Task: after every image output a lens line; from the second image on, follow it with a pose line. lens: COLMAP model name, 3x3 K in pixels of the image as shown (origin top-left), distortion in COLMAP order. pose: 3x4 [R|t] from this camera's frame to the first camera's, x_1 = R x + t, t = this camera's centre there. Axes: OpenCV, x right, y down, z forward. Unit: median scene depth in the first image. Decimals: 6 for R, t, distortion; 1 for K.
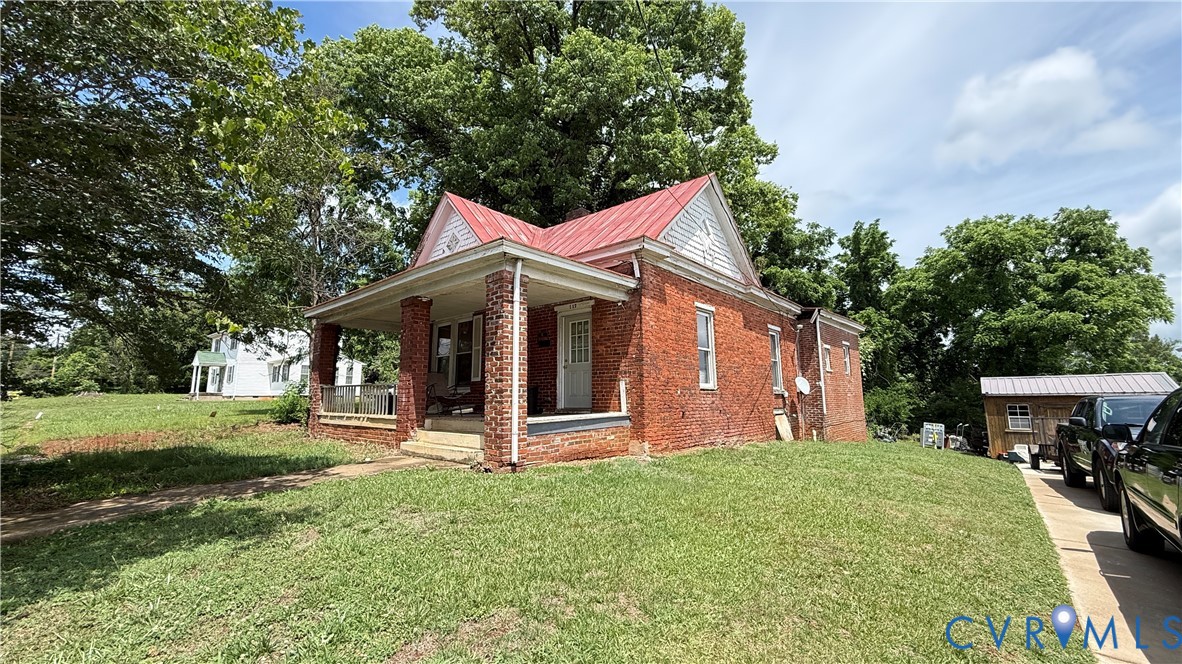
lens RADIAL K [[469.4, 0, 588.2], [0, 469.4, 332.7], [0, 0, 1]] dist [-0.001954, 0.000199]
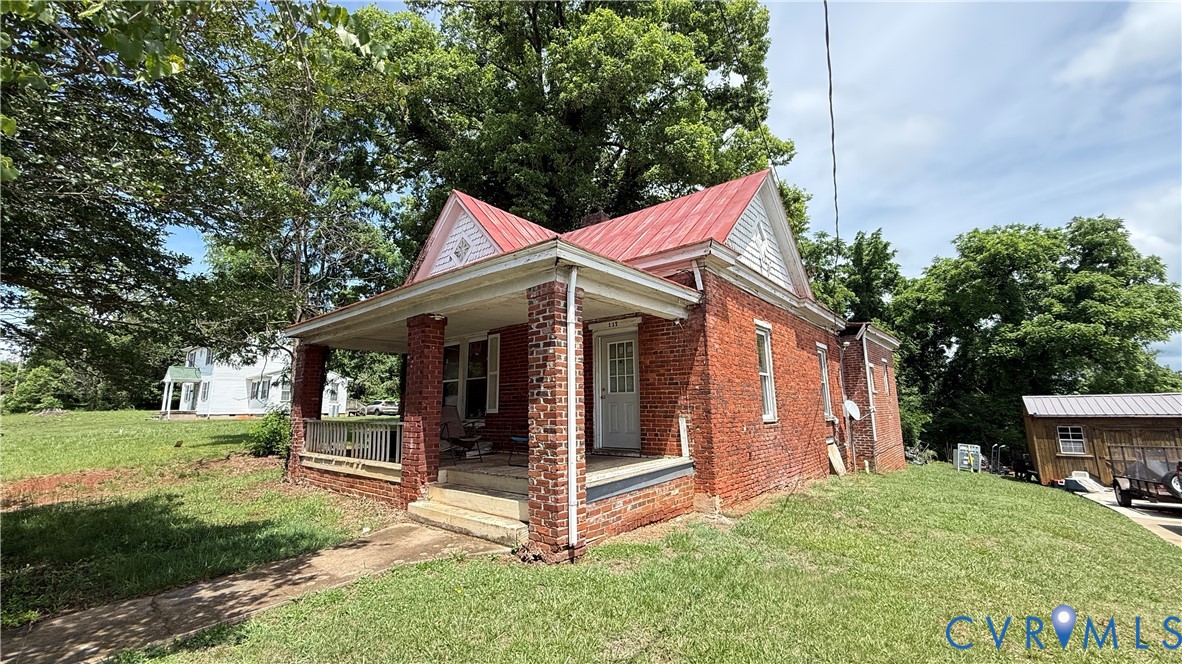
lens RADIAL K [[469.4, 0, 588.2], [0, 469.4, 332.7], [0, 0, 1]] dist [-0.001954, 0.000199]
pose [[0.999636, -0.001662, 0.026909, -0.087995], [0.002226, 0.999778, -0.020954, -0.021623], [-0.026869, 0.021006, 0.999418, 0.151860]]
